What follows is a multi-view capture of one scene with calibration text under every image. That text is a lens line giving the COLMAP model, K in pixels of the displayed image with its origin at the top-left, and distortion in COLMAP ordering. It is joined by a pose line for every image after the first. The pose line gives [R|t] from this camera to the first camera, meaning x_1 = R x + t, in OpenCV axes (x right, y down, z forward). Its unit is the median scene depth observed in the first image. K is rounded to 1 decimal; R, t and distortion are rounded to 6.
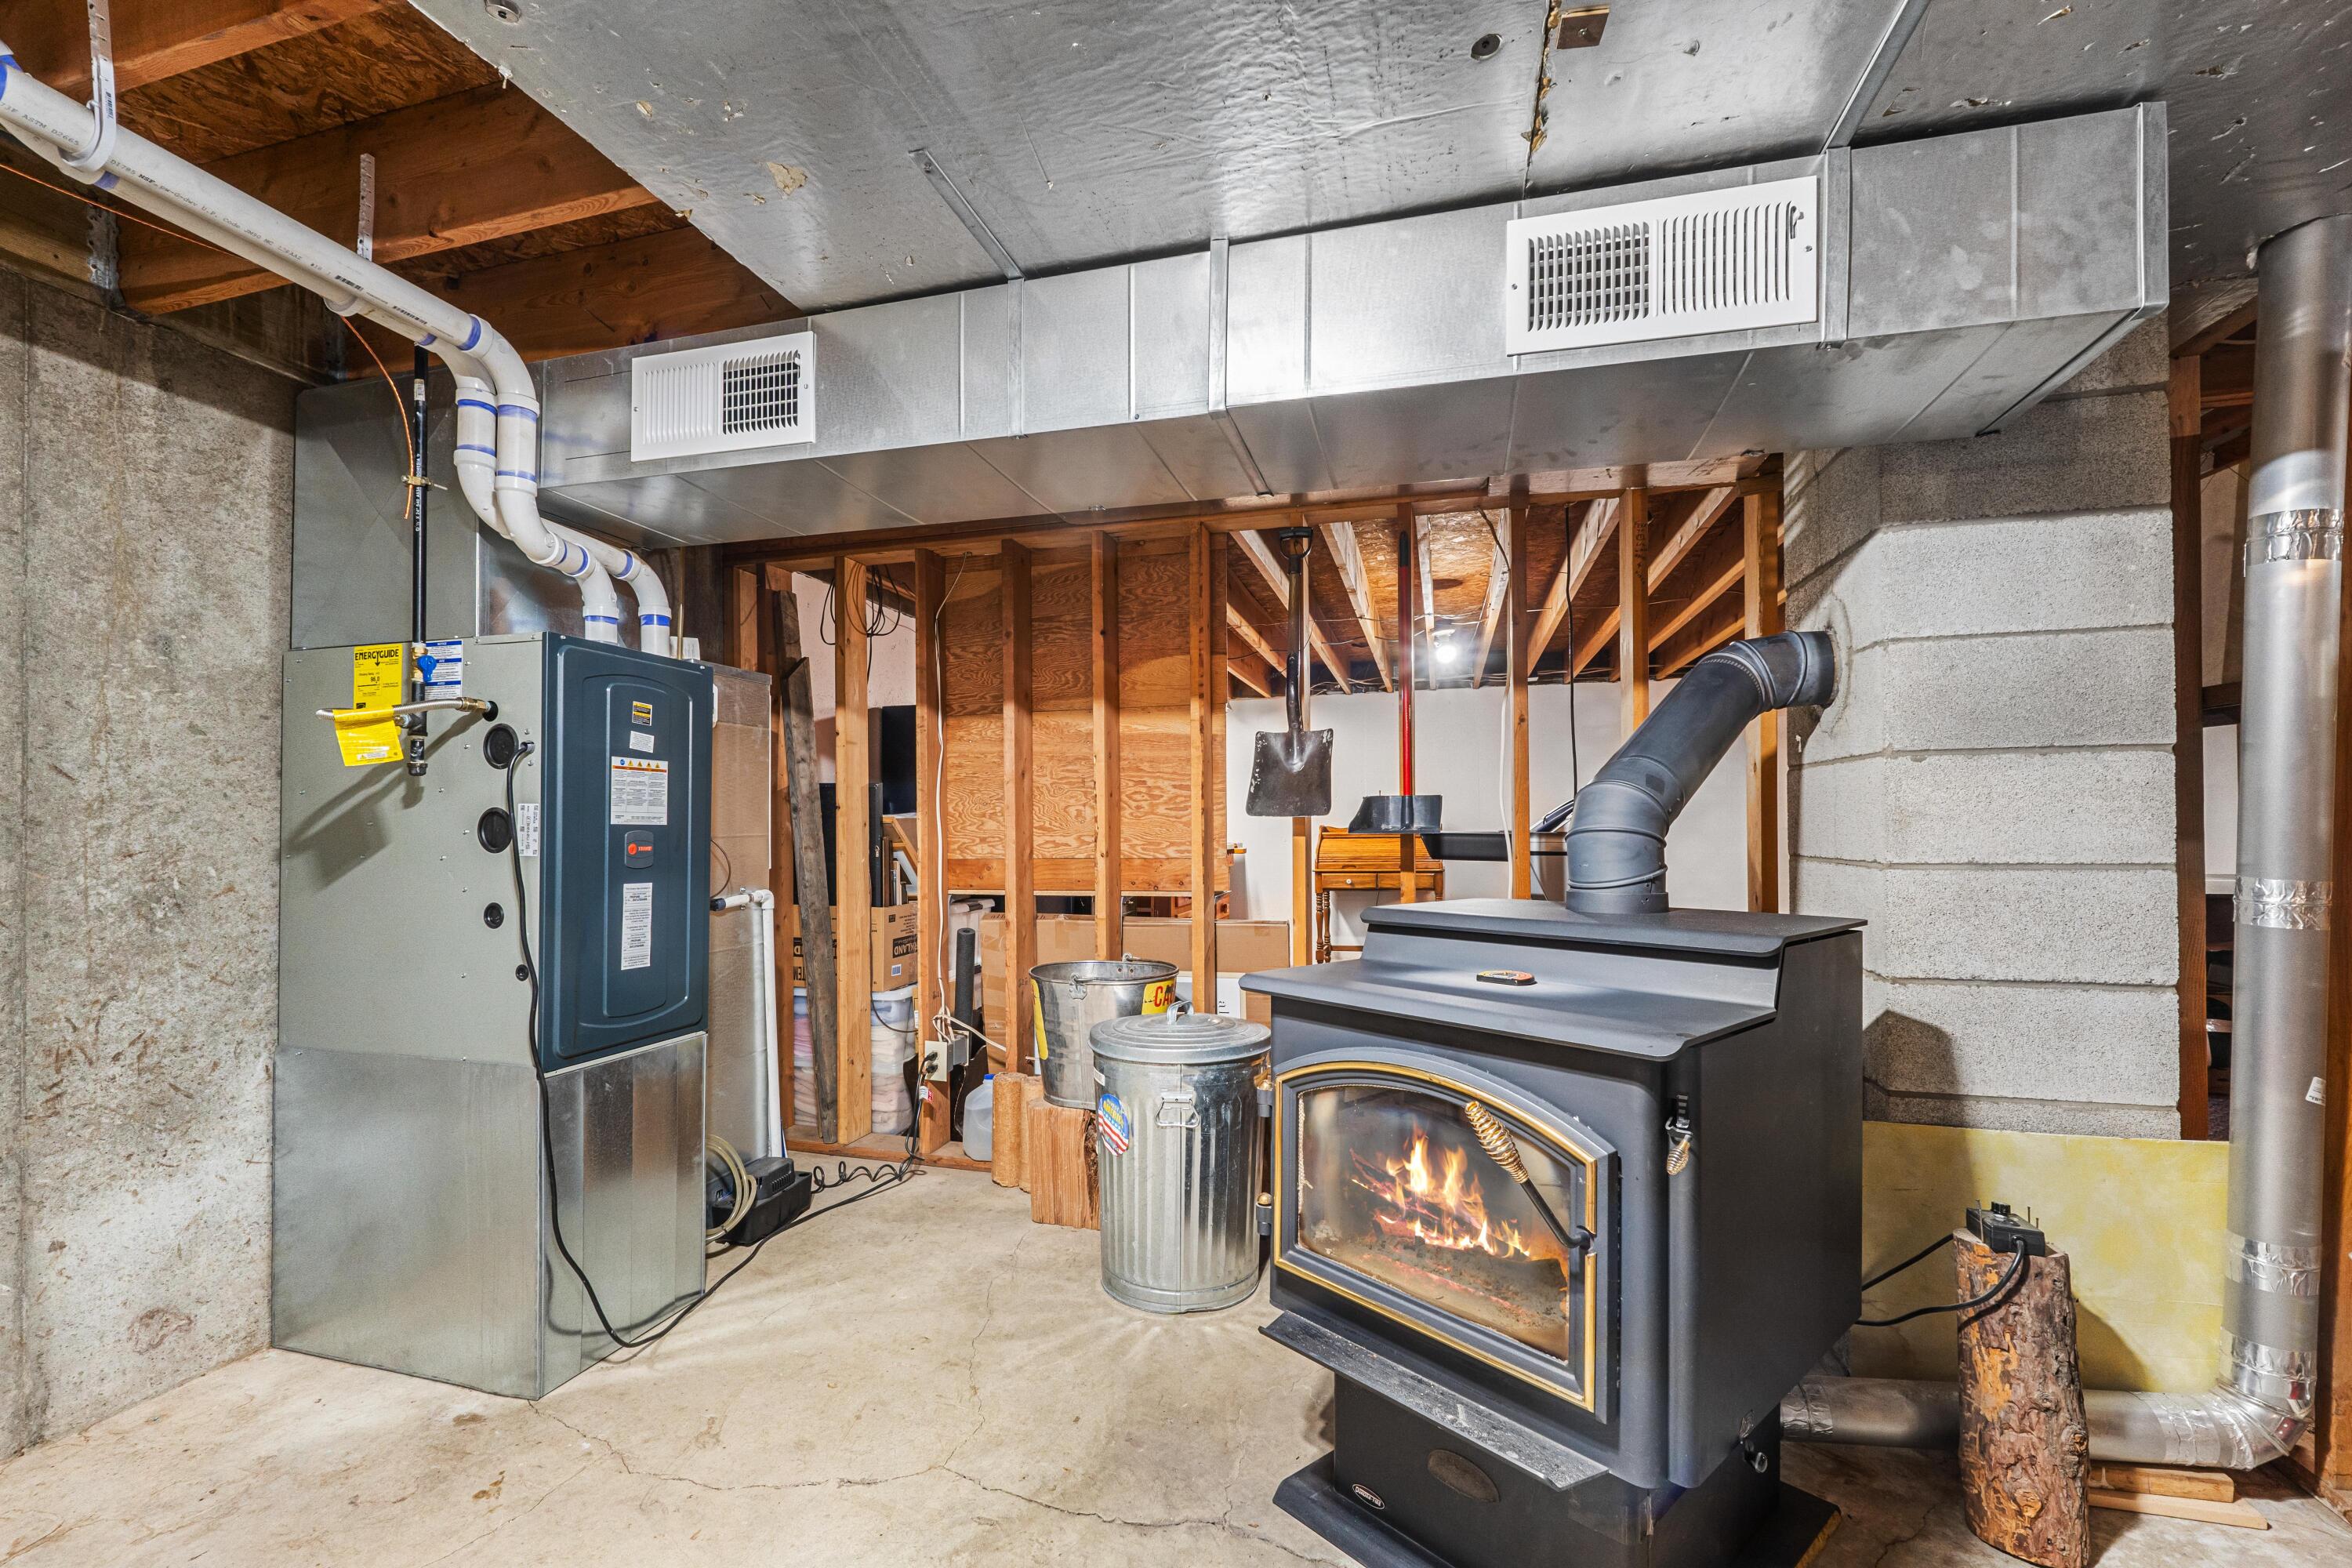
lens RADIAL K [[991.5, 0, 1165.4], [0, 991.5, 798.0], [0, 0, 1]] dist [-0.008932, -0.000007]
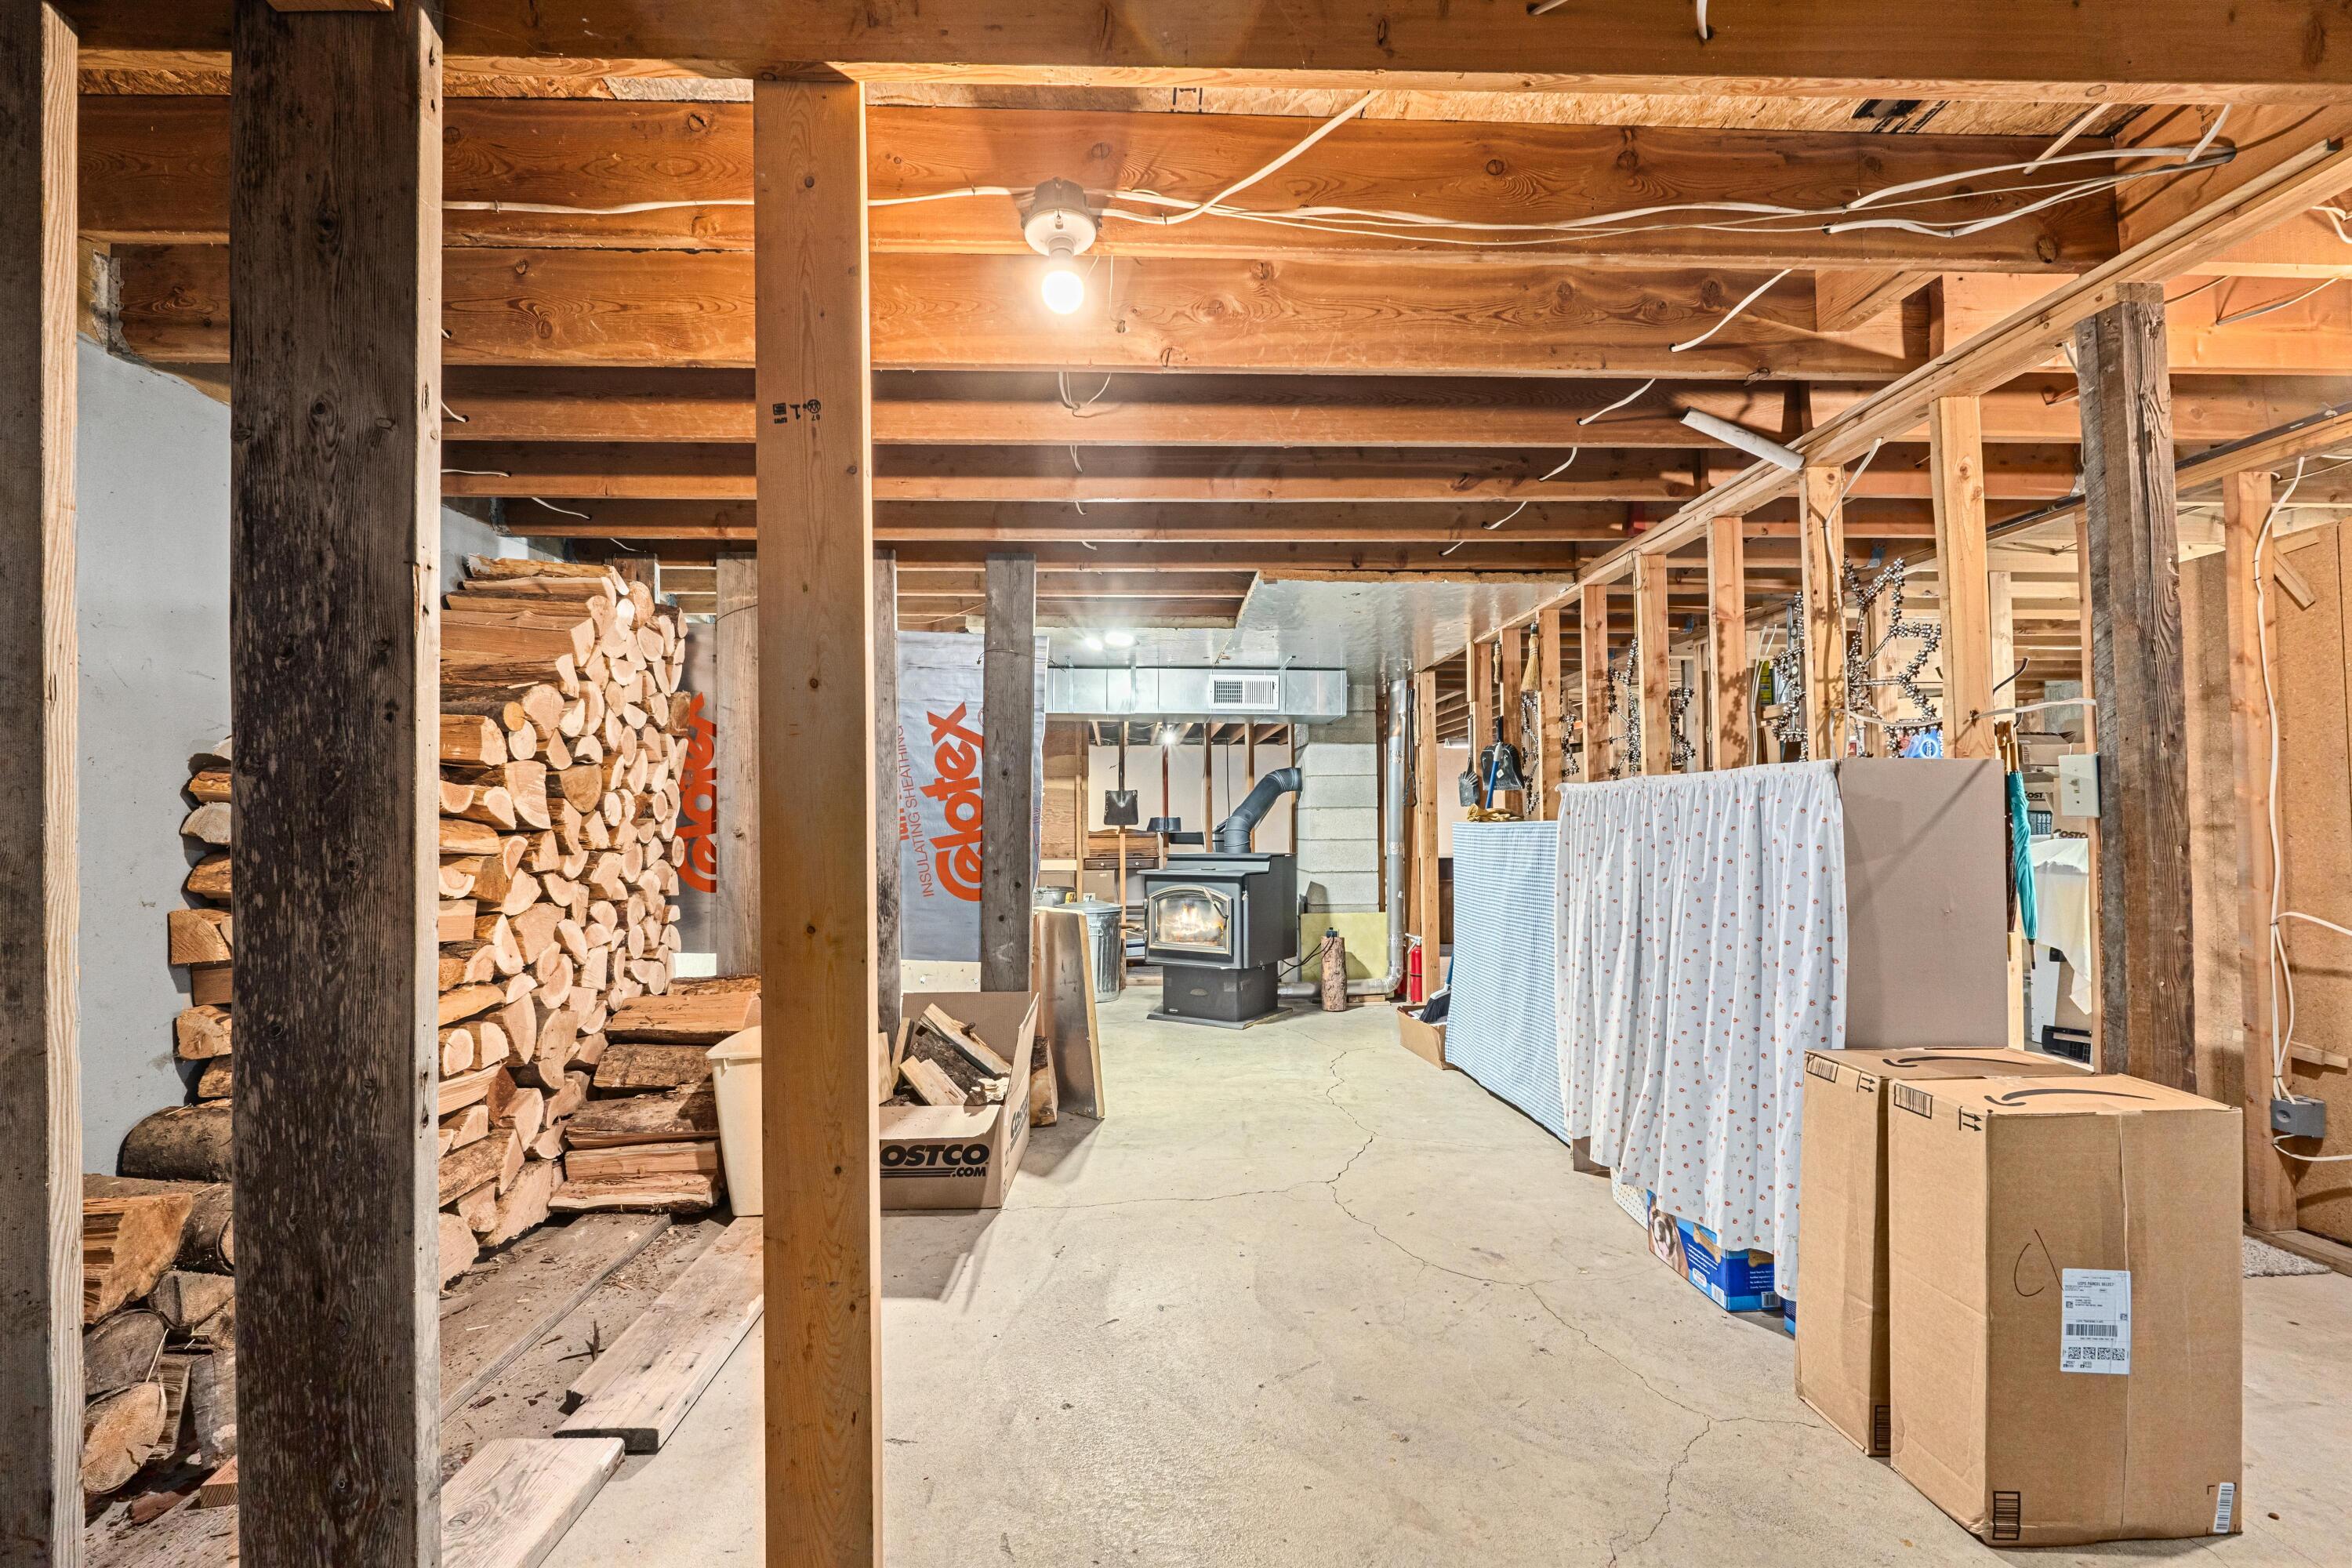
lens RADIAL K [[991.5, 0, 1165.4], [0, 991.5, 798.0], [0, 0, 1]] dist [-0.008932, -0.000007]
pose [[0.952319, 0.003749, 0.305081, -0.856042], [-0.000866, 0.999954, -0.009583, -0.045658], [-0.305103, 0.008861, 0.952278, -2.257607]]
